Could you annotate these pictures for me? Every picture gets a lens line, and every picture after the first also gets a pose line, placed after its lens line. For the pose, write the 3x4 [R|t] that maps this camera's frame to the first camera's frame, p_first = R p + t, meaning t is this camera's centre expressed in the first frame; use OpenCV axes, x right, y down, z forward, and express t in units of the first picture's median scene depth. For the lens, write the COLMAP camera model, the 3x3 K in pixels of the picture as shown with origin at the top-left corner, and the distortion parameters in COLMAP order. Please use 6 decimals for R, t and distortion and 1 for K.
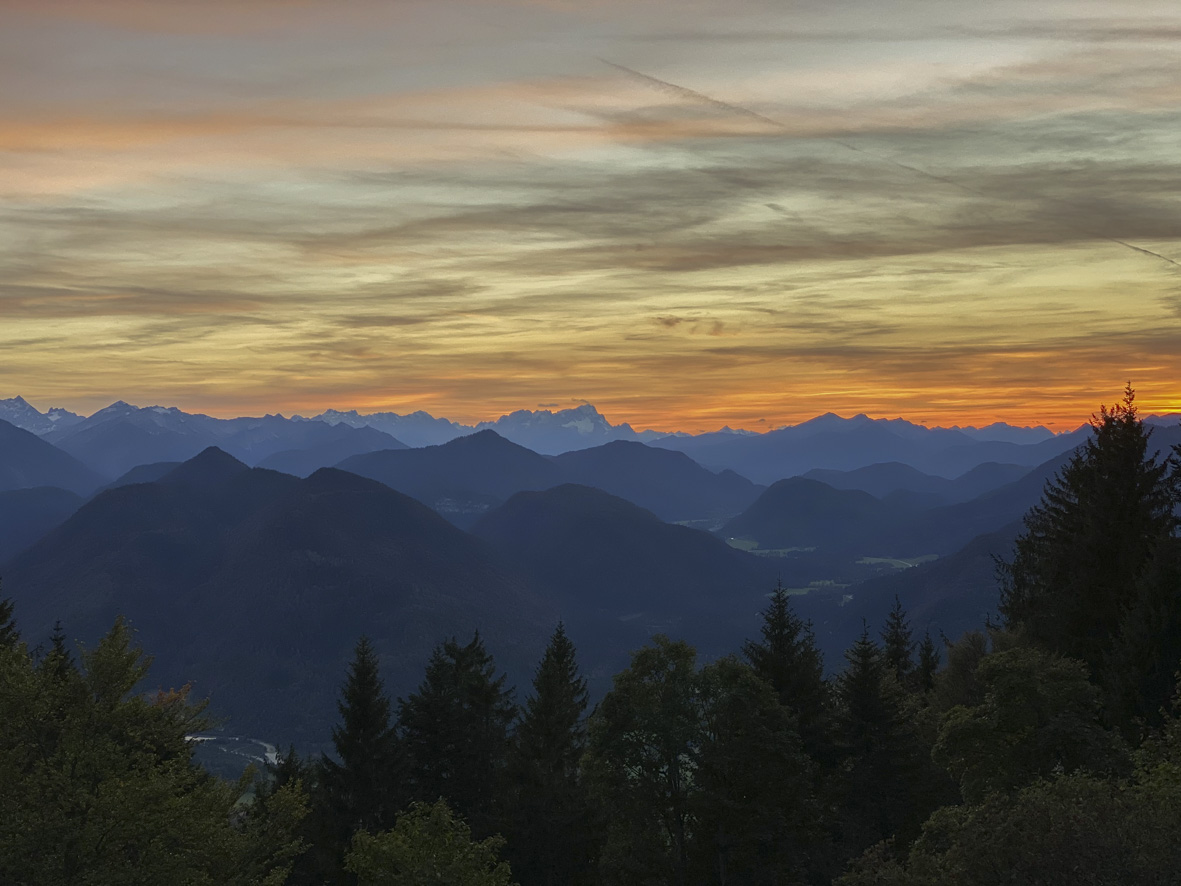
lens RADIAL K [[1784.4, 0, 593.0], [0, 1784.4, 443.3], [0, 0, 1]] dist [0.072091, 0.000000]
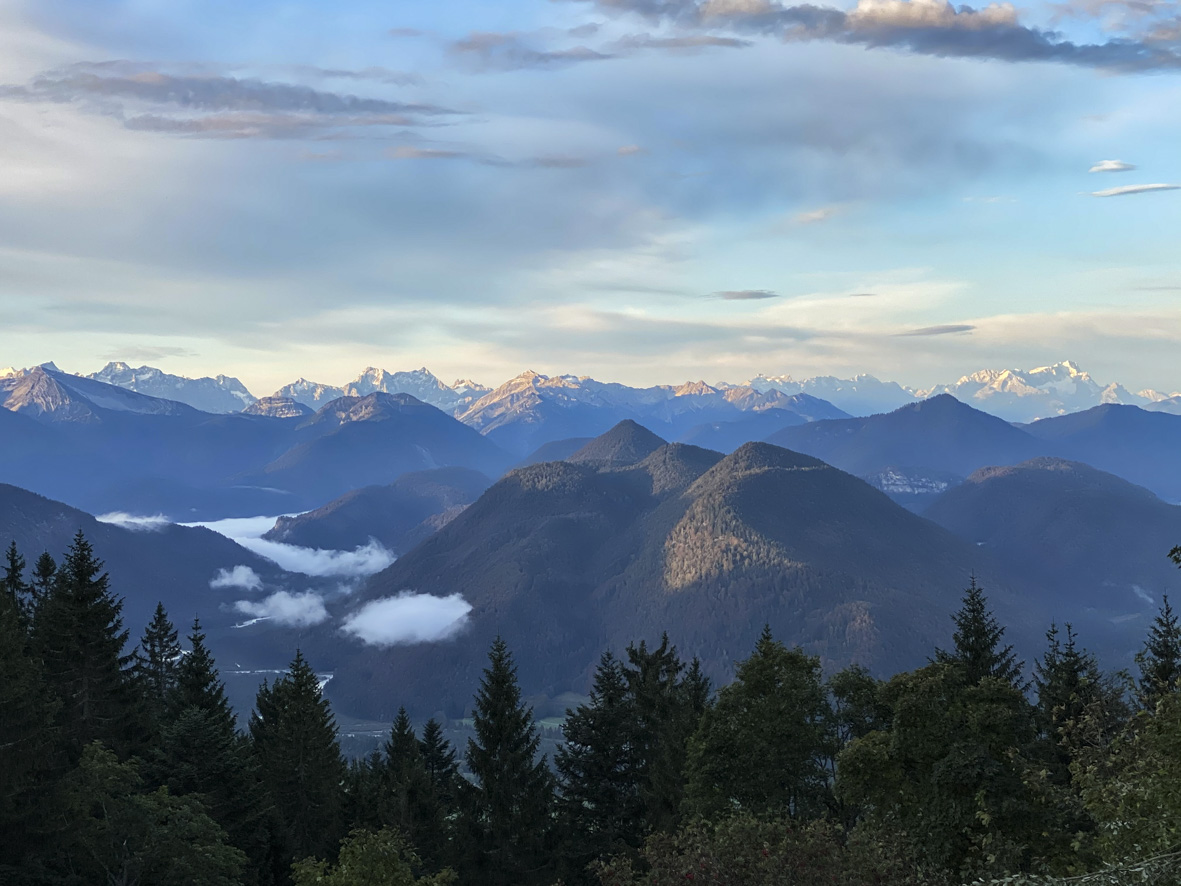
lens RADIAL K [[2085.1, 0, 587.5], [0, 2085.1, 442.5], [0, 0, 1]] dist [0.061643, 0.000000]
pose [[0.967485, -0.014107, -0.252534, 0.155881], [0.017915, 0.999758, 0.012788, -0.002033], [0.252292, -0.016897, 0.967504, 0.011193]]
